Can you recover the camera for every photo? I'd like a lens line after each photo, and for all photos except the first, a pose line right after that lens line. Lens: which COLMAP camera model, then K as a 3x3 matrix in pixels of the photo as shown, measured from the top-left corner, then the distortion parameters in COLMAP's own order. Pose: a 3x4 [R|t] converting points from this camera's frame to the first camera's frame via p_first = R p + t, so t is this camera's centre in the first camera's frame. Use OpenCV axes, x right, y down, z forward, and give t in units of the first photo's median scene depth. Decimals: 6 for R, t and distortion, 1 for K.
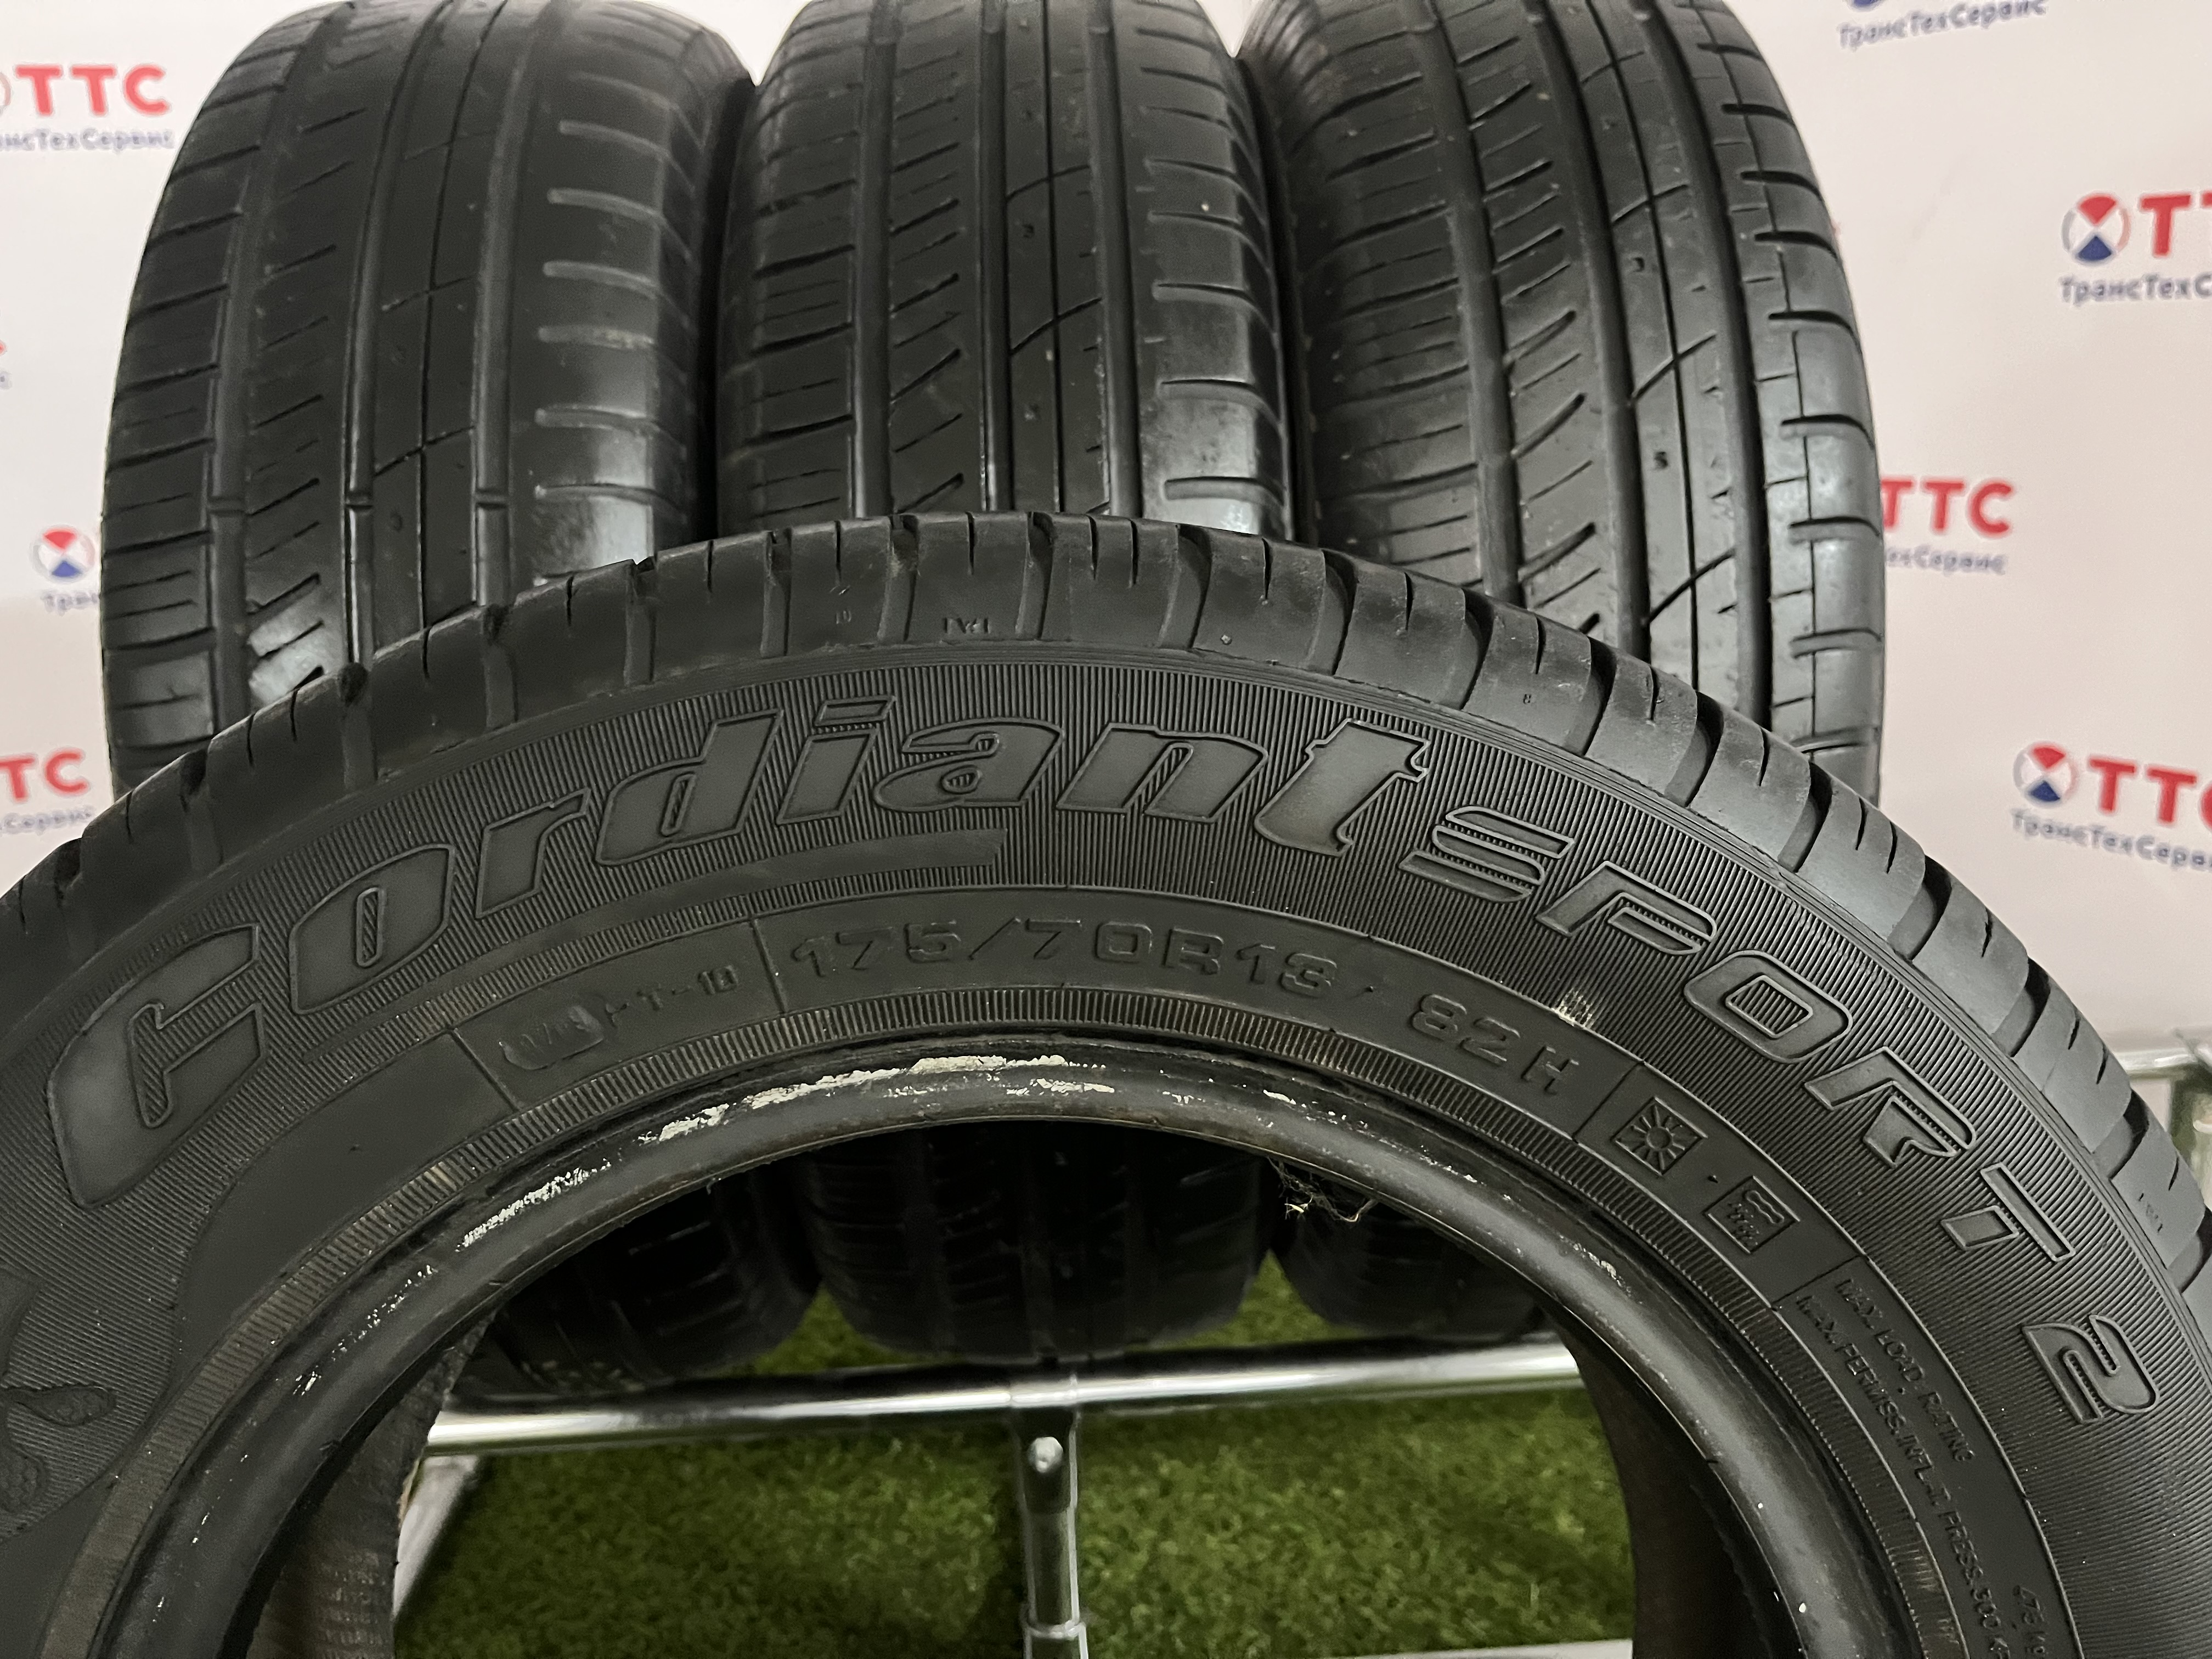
lens RADIAL K [[1692.1, 0, 1125.4], [0, 1692.1, 825.4], [0, 0, 1]] dist [0.067653, -0.111902]
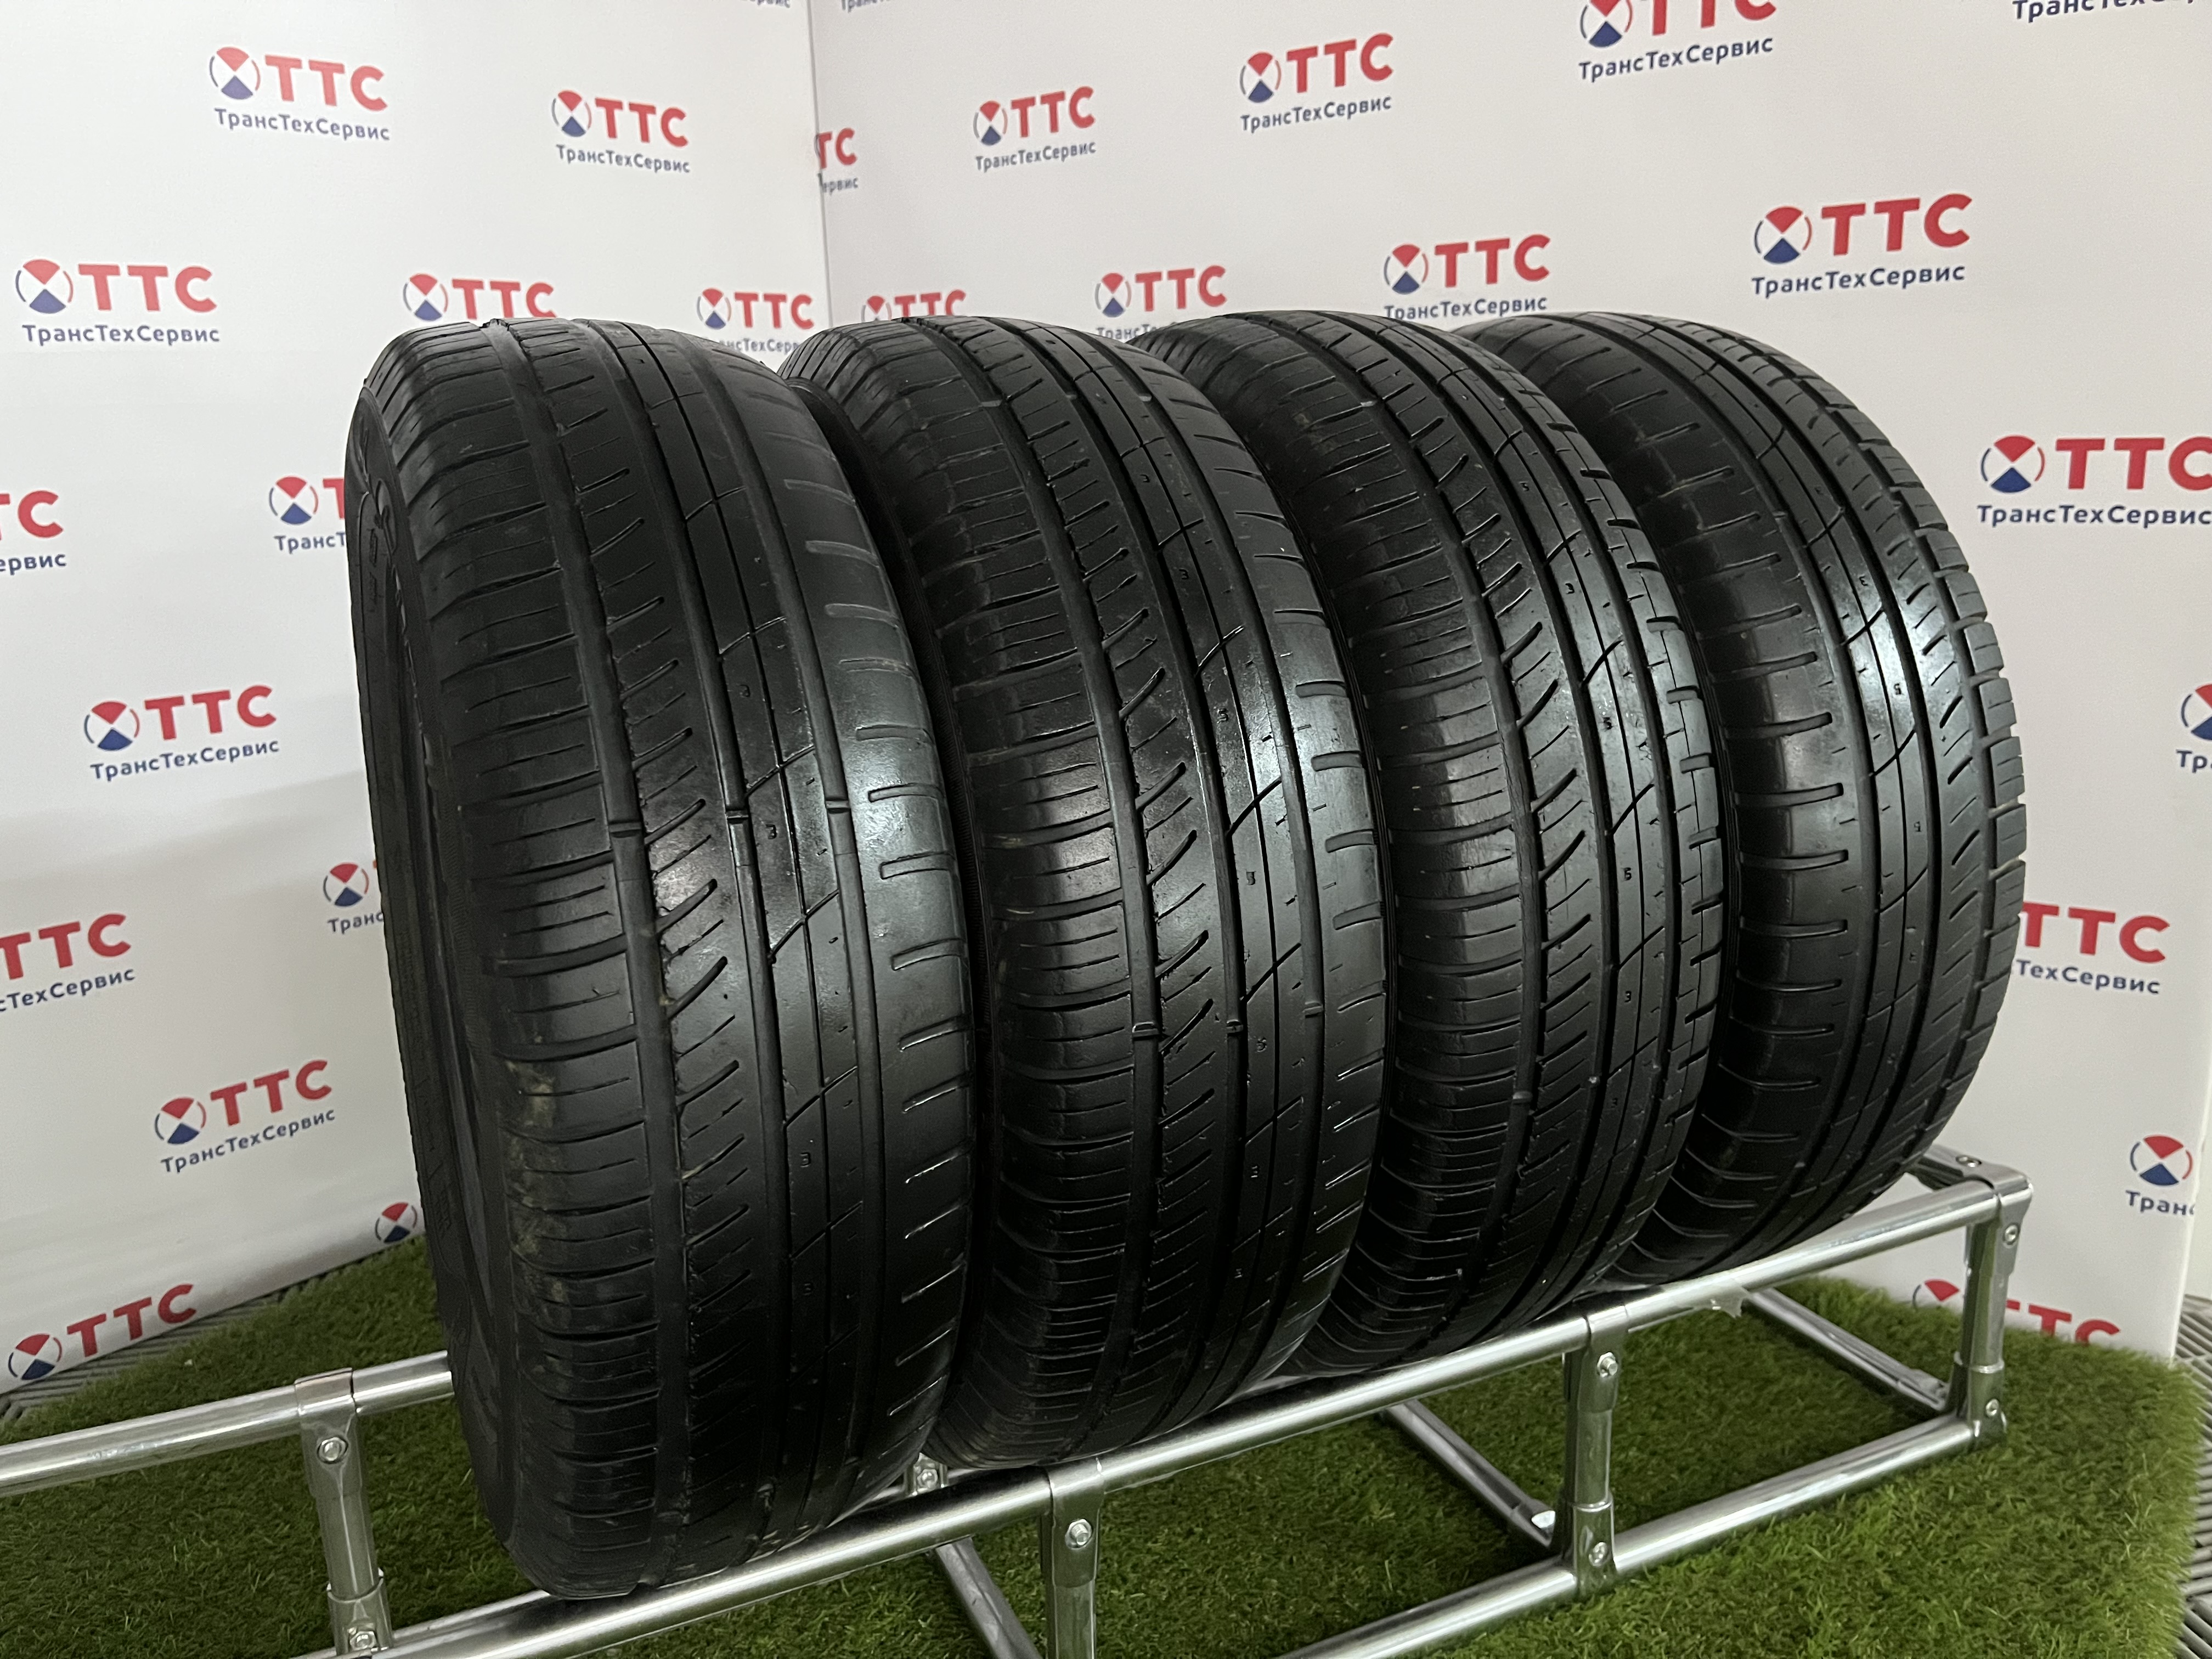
lens RADIAL K [[1685.0, 0, 1106.0], [0, 1685.0, 829.5], [0, 0, 1]] dist [0.092486, -0.149077]
pose [[0.928173, -0.072844, 0.364950, -0.606247], [0.090413, 0.995414, -0.031260, -0.112390], [-0.360999, 0.062011, 0.930502, -0.194719]]
